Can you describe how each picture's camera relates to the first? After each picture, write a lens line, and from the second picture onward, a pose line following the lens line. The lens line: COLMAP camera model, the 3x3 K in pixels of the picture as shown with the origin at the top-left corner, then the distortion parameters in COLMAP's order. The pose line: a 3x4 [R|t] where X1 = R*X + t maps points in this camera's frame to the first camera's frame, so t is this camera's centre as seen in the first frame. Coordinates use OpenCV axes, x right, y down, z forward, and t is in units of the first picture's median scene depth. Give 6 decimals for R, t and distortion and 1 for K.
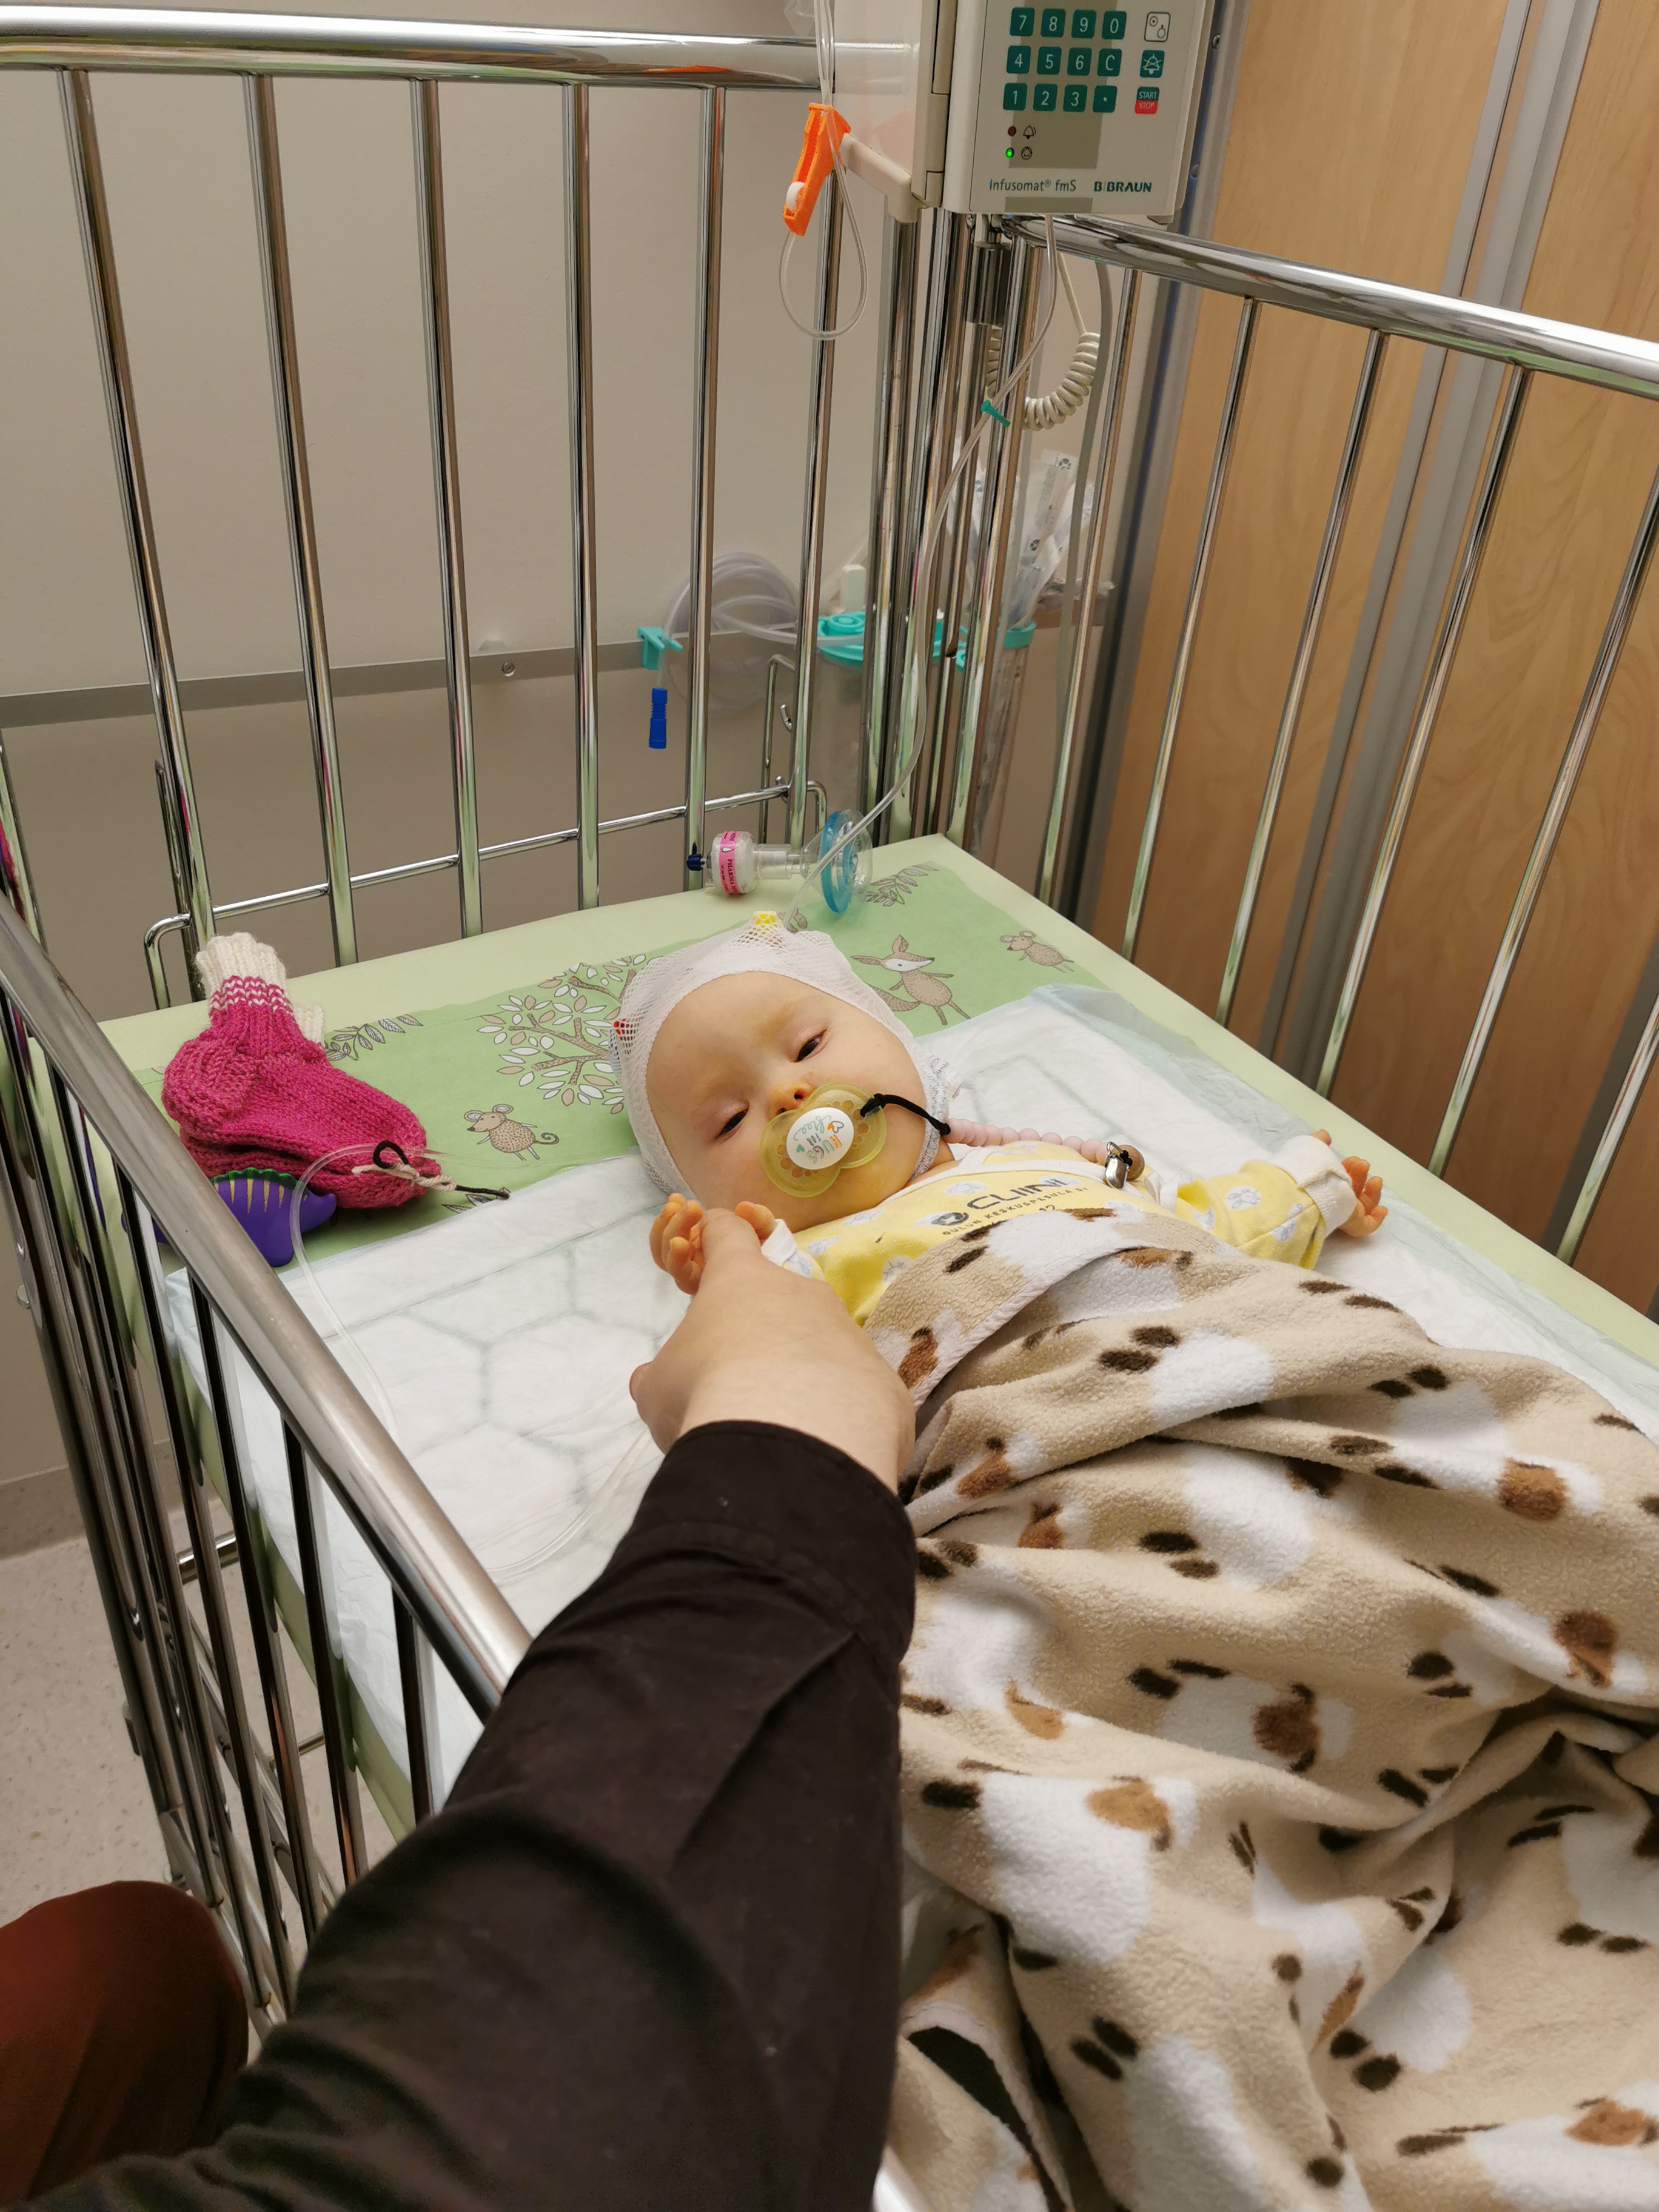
lens RADIAL K [[1797.6, 0, 829.5], [0, 1797.6, 1106.0], [0, 0, 1]] dist [0.060498, -0.008971]
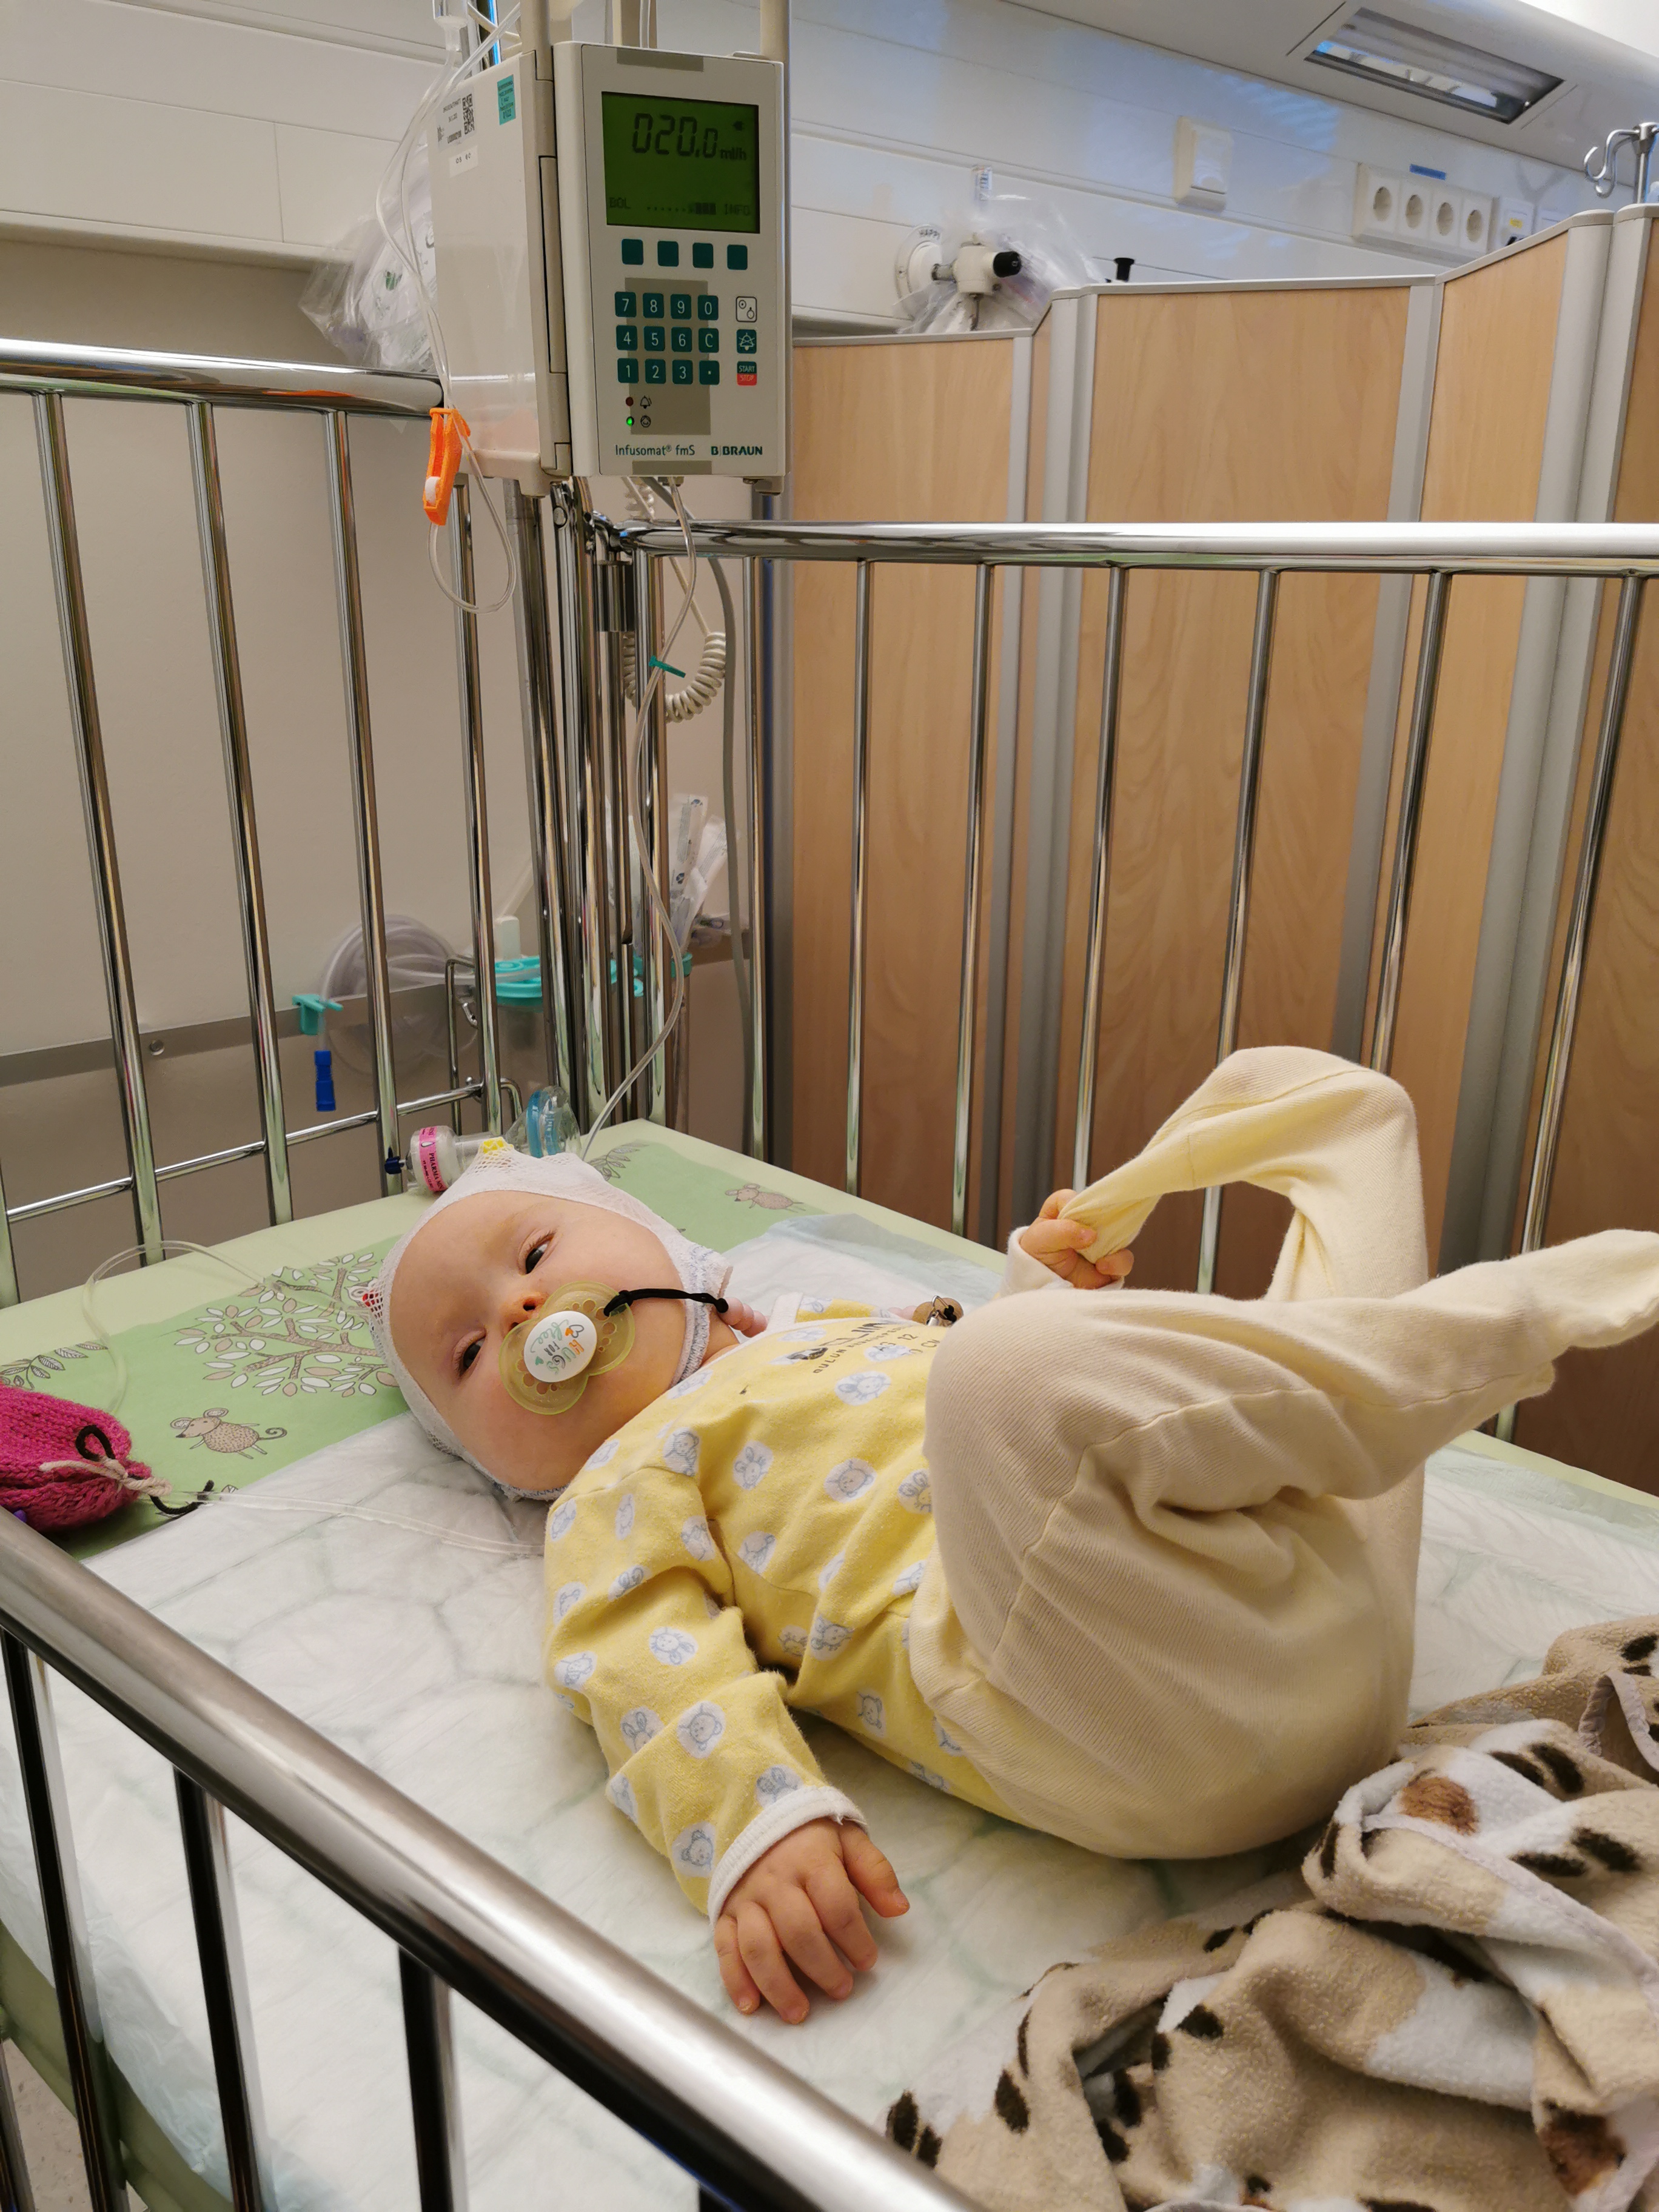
lens RADIAL K [[1797.6, 0, 829.5], [0, 1797.6, 1106.0], [0, 0, 1]] dist [0.060498, -0.008971]
pose [[0.970920, -0.129064, 0.201634, -0.046895], [0.175243, 0.956971, -0.231294, 0.113414], [-0.163106, 0.259903, 0.951760, 0.058148]]
